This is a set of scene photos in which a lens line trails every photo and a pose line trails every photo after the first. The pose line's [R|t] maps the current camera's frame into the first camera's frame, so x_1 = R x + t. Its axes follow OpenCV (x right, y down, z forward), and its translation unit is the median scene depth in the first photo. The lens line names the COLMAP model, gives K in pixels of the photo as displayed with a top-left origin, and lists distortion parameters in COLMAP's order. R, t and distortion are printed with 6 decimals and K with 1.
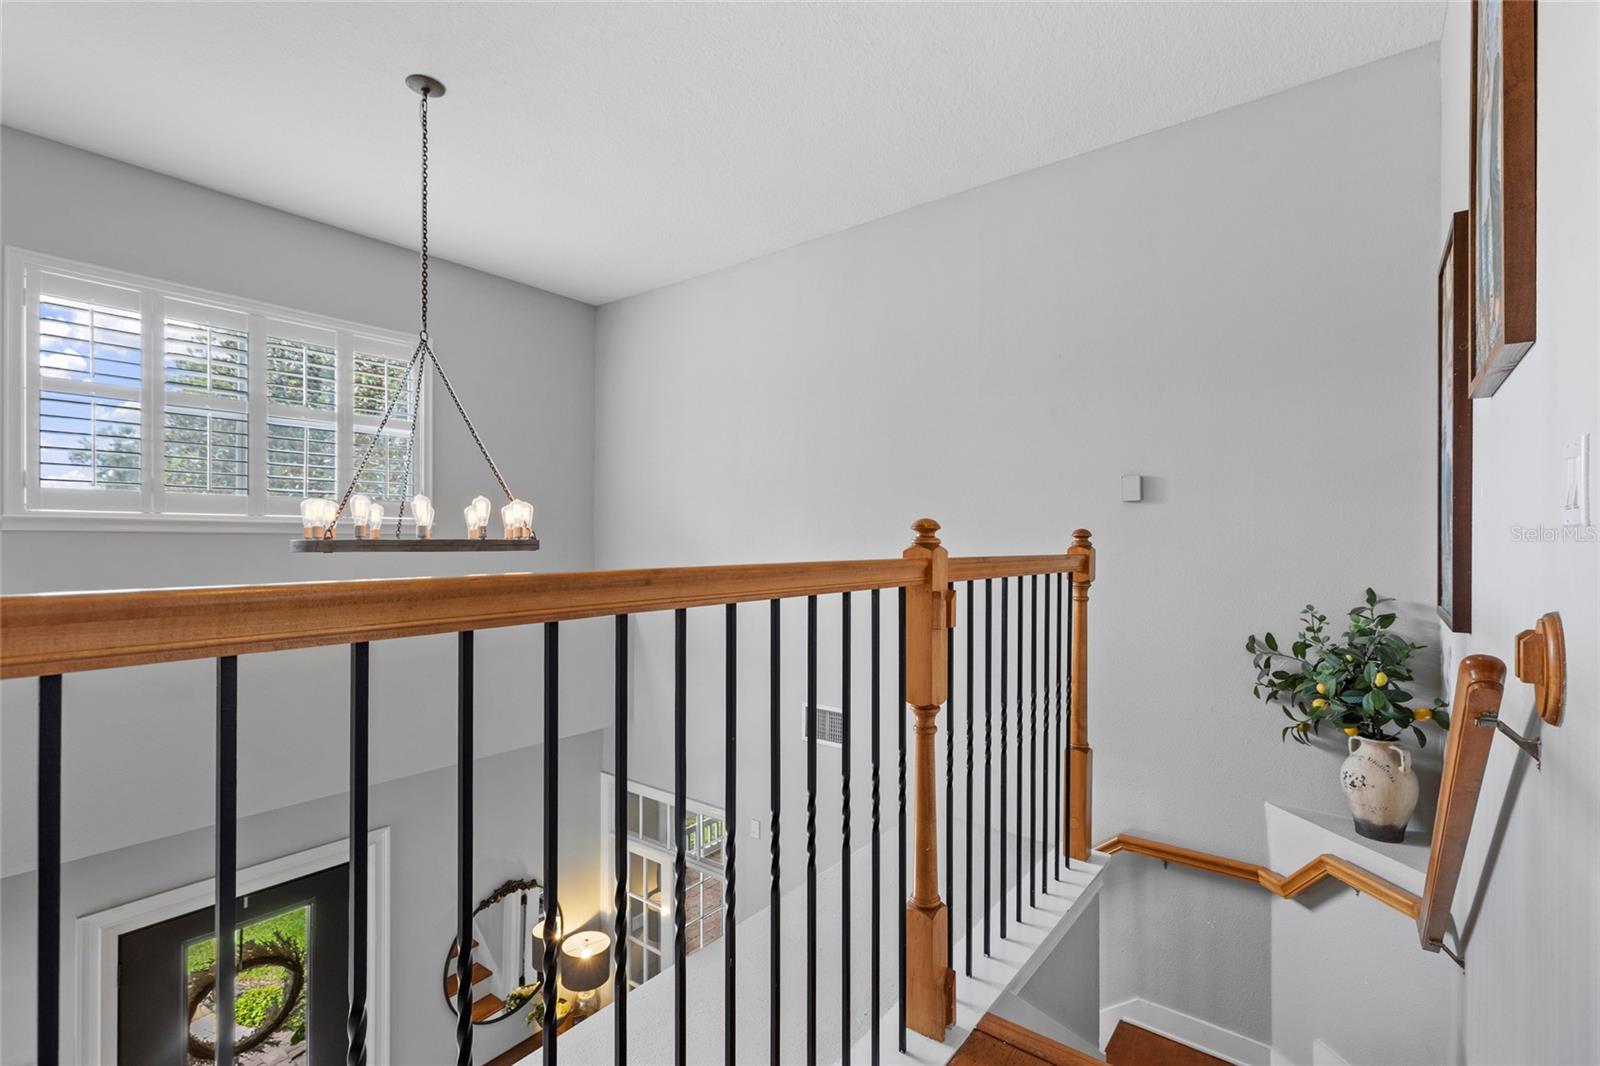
lens RADIAL K [[721.9, 0, 792.8], [0, 721.9, 530.8], [0, 0, 1]] dist [-0.000704, -0.000178]
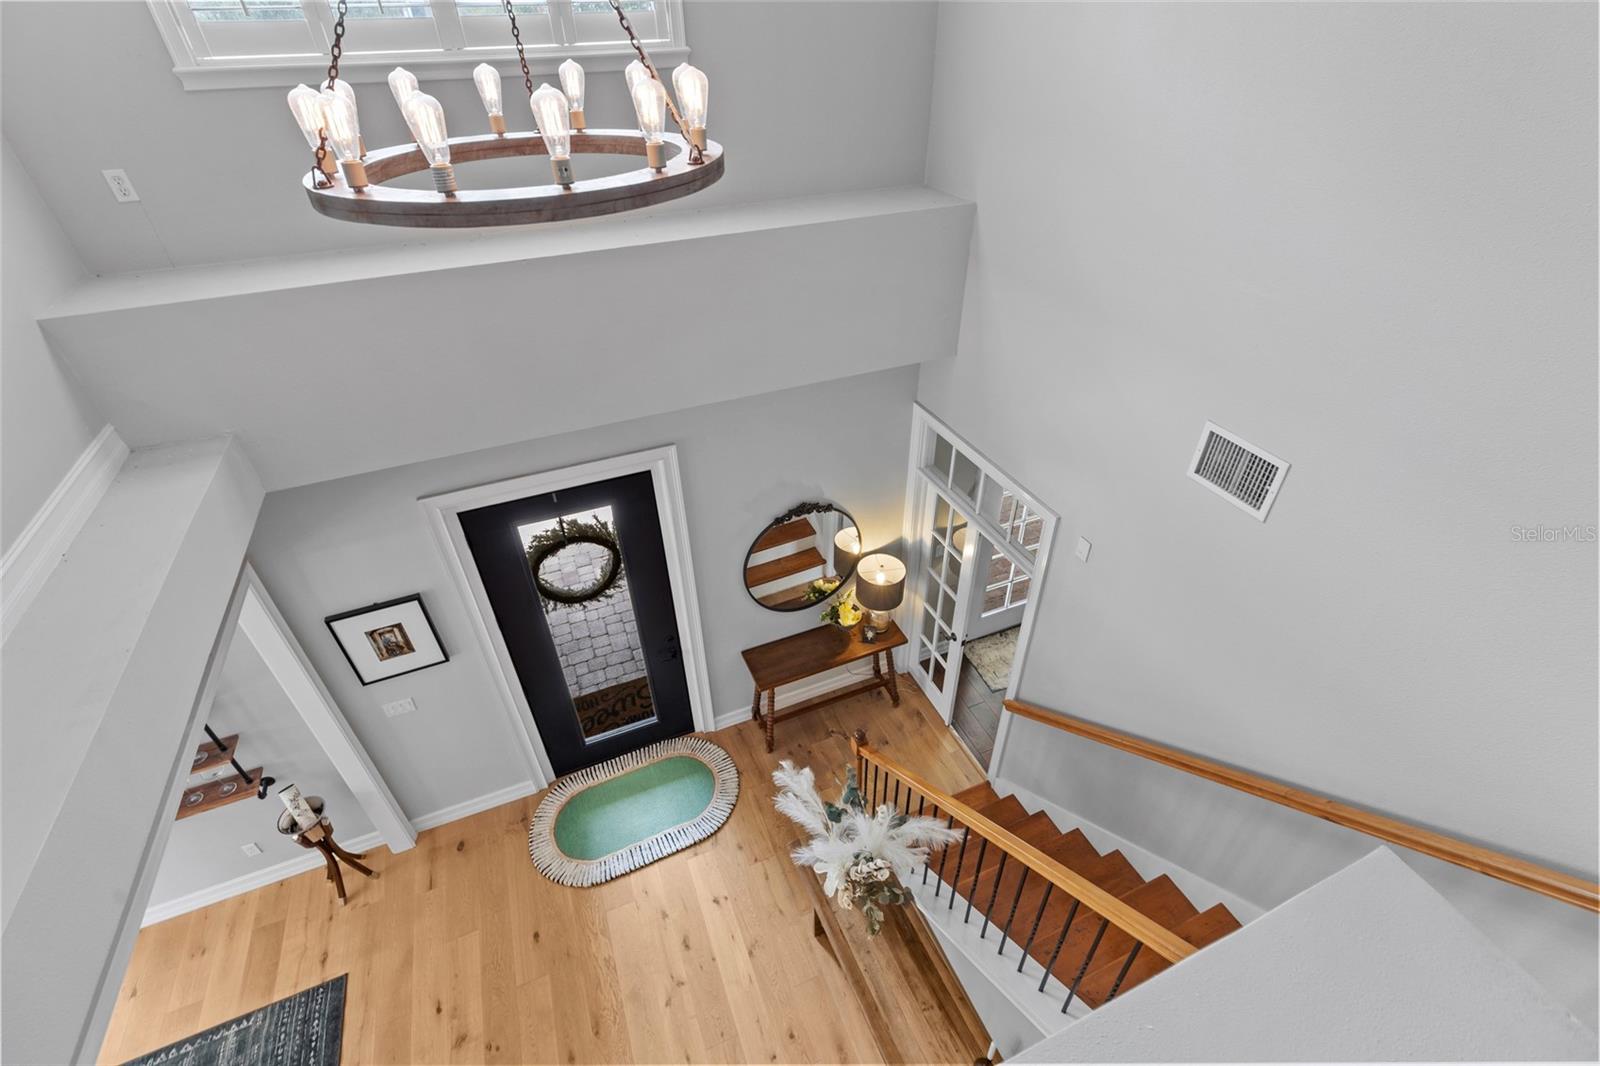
lens RADIAL K [[721.9, 0, 792.8], [0, 721.9, 530.8], [0, 0, 1]] dist [-0.000704, -0.000178]
pose [[0.873883, 0.272487, -0.402592, -0.021699], [0.027747, 0.798837, 0.600907, -0.061585], [0.485345, -0.536293, 0.690529, 0.394322]]
